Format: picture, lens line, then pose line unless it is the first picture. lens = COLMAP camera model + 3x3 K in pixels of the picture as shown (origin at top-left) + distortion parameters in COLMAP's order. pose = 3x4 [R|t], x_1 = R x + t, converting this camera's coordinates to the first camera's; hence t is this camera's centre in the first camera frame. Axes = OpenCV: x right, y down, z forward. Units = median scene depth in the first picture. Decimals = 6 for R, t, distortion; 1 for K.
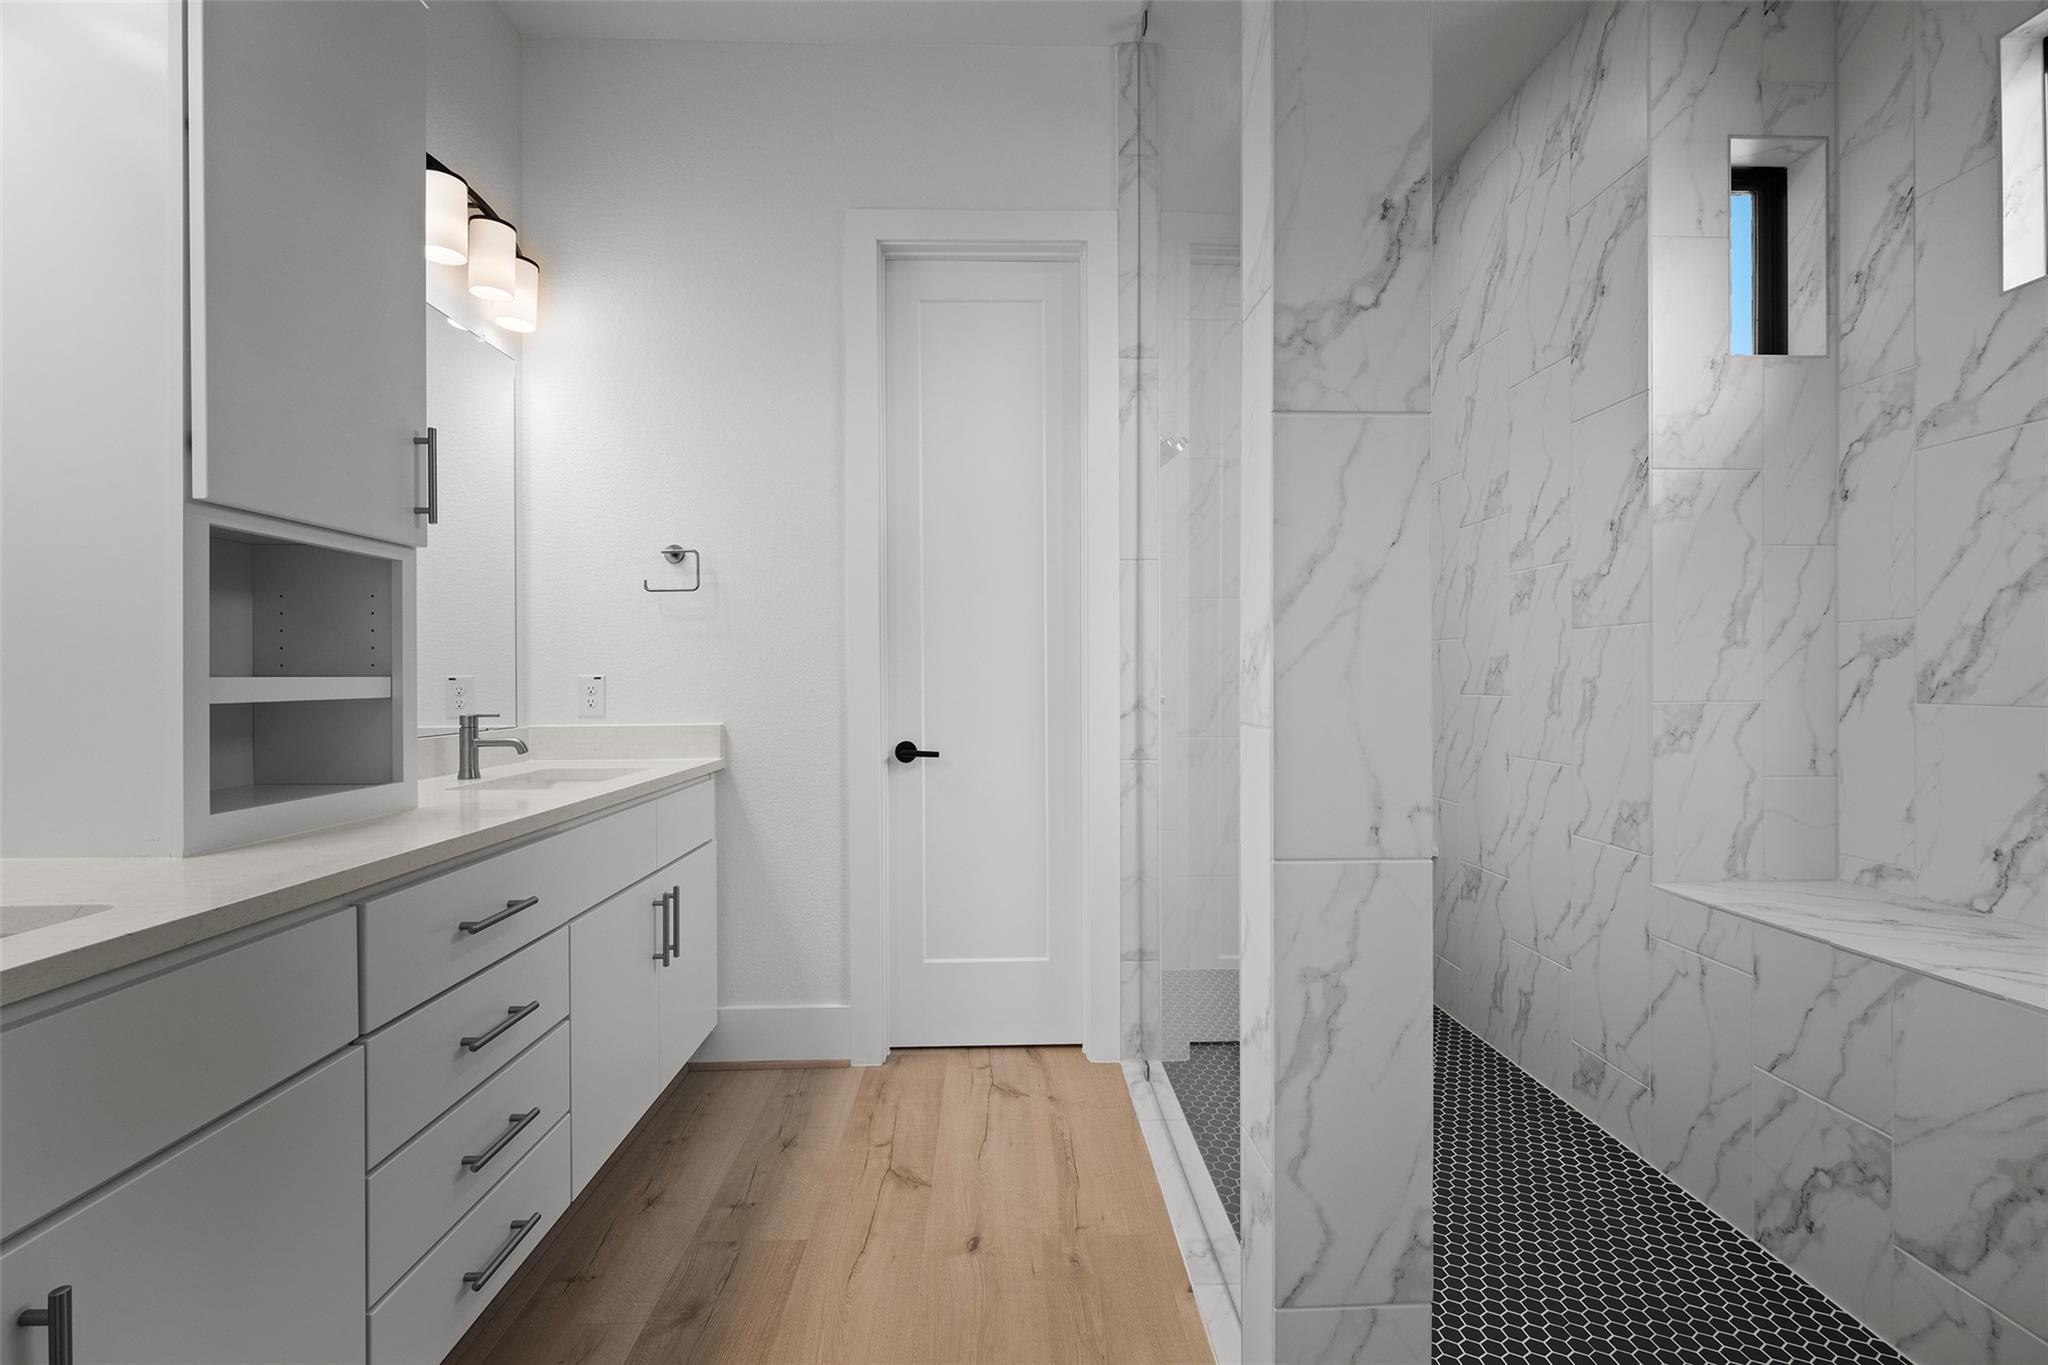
lens RADIAL K [[843.7, 0, 1015.5], [0, 843.7, 671.5], [0, 0, 1]] dist [0.004085, -0.002150]
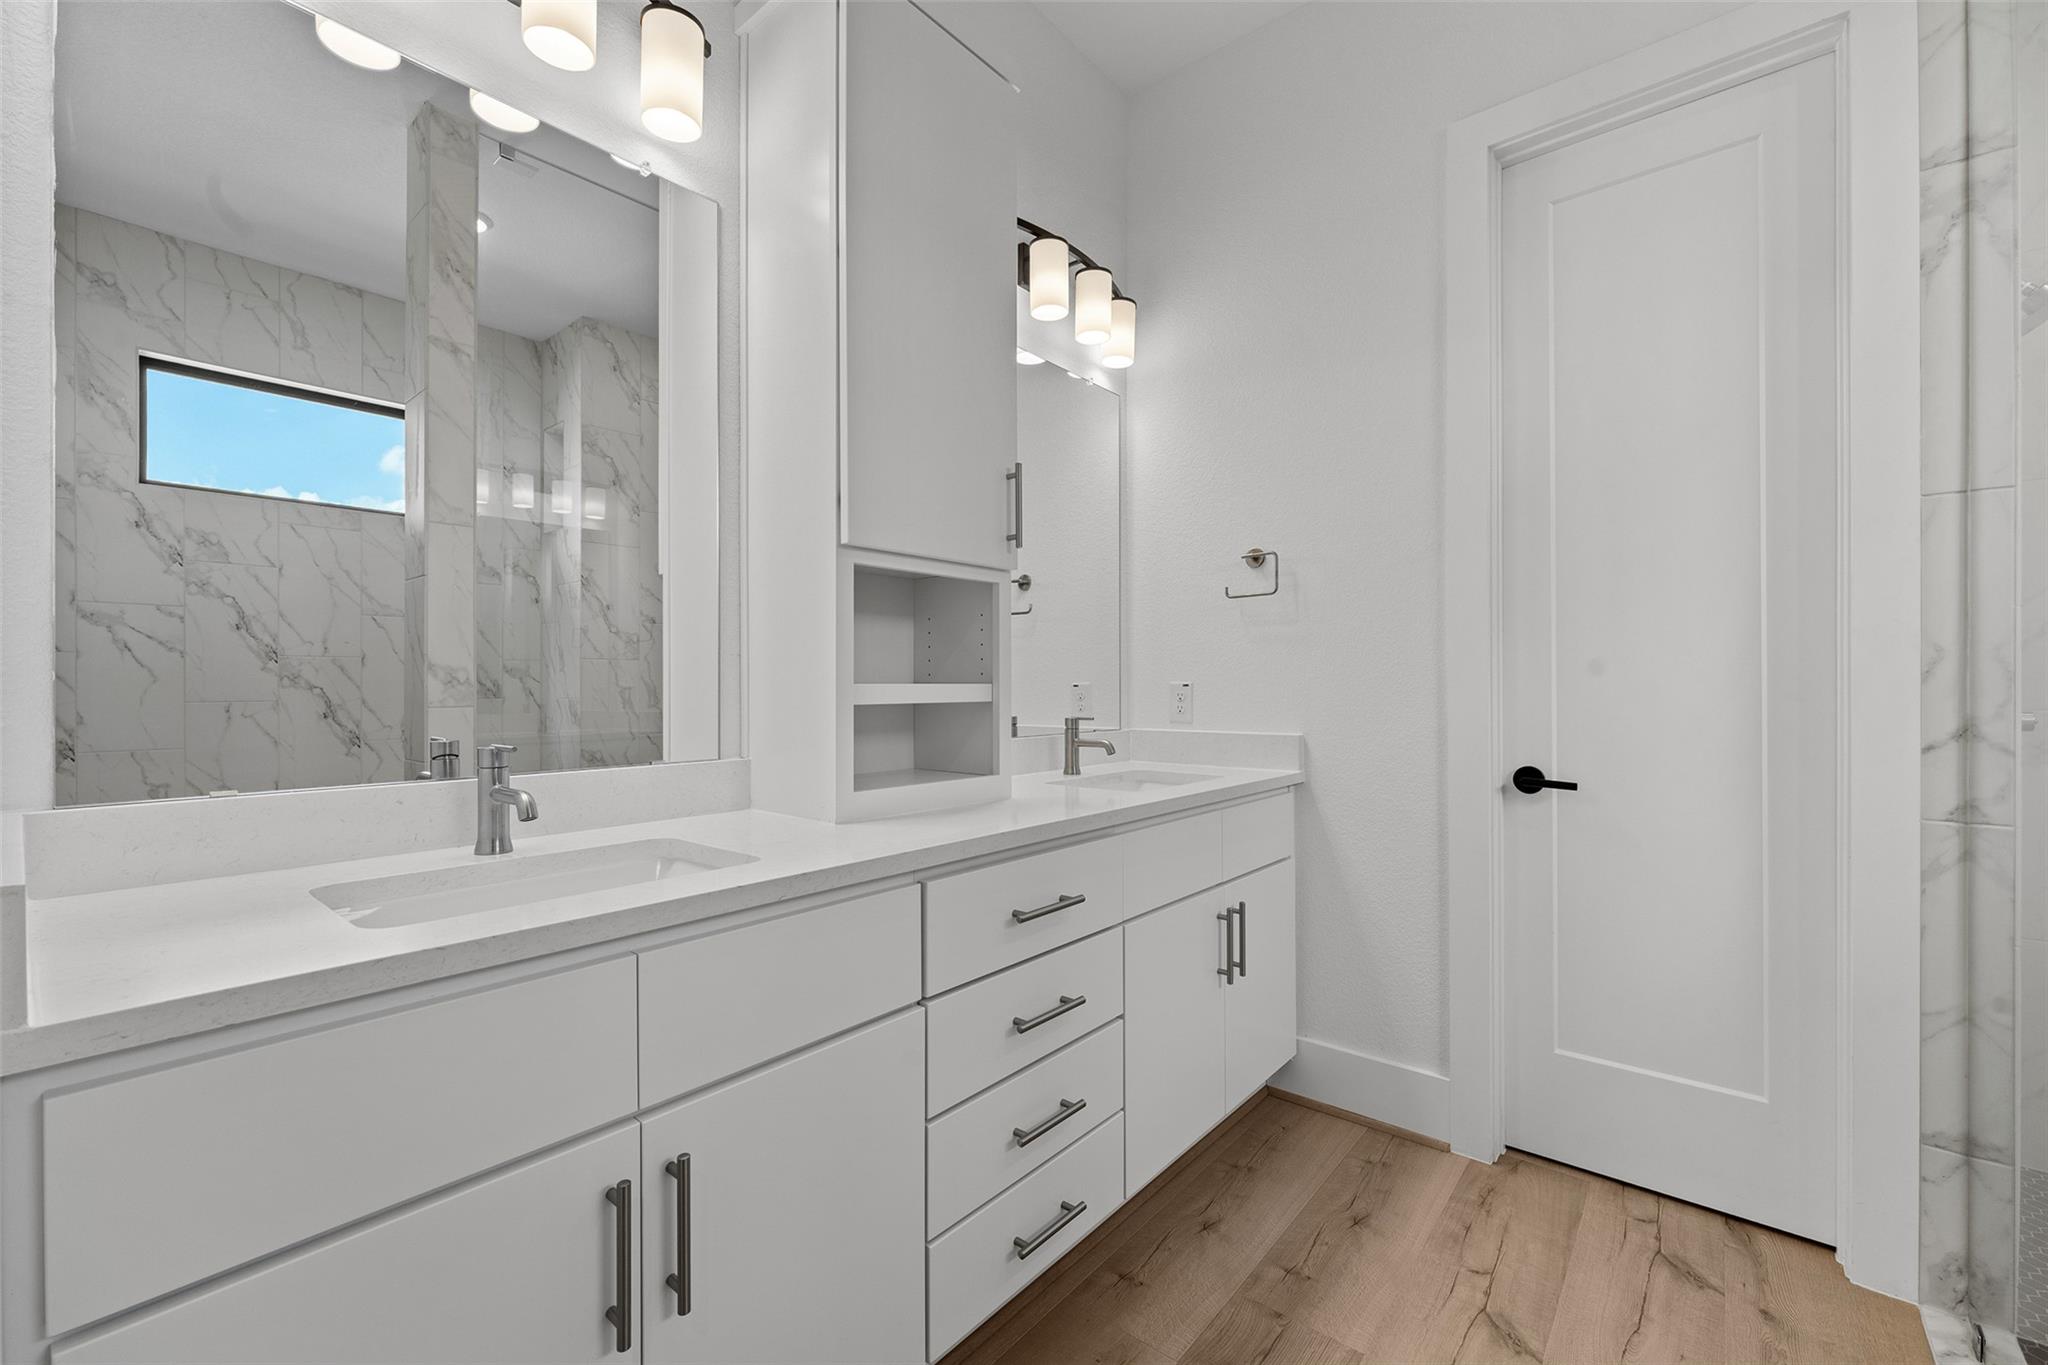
lens RADIAL K [[843.7, 0, 1016.0], [0, 843.7, 683.6], [0, 0, 1]] dist [0.004085, -0.002150]
pose [[0.756086, 0.001550, -0.654471, 0.030294], [0.002019, 0.999987, 0.004700, 0.000485], [0.654469, -0.004875, 0.756073, 0.104525]]
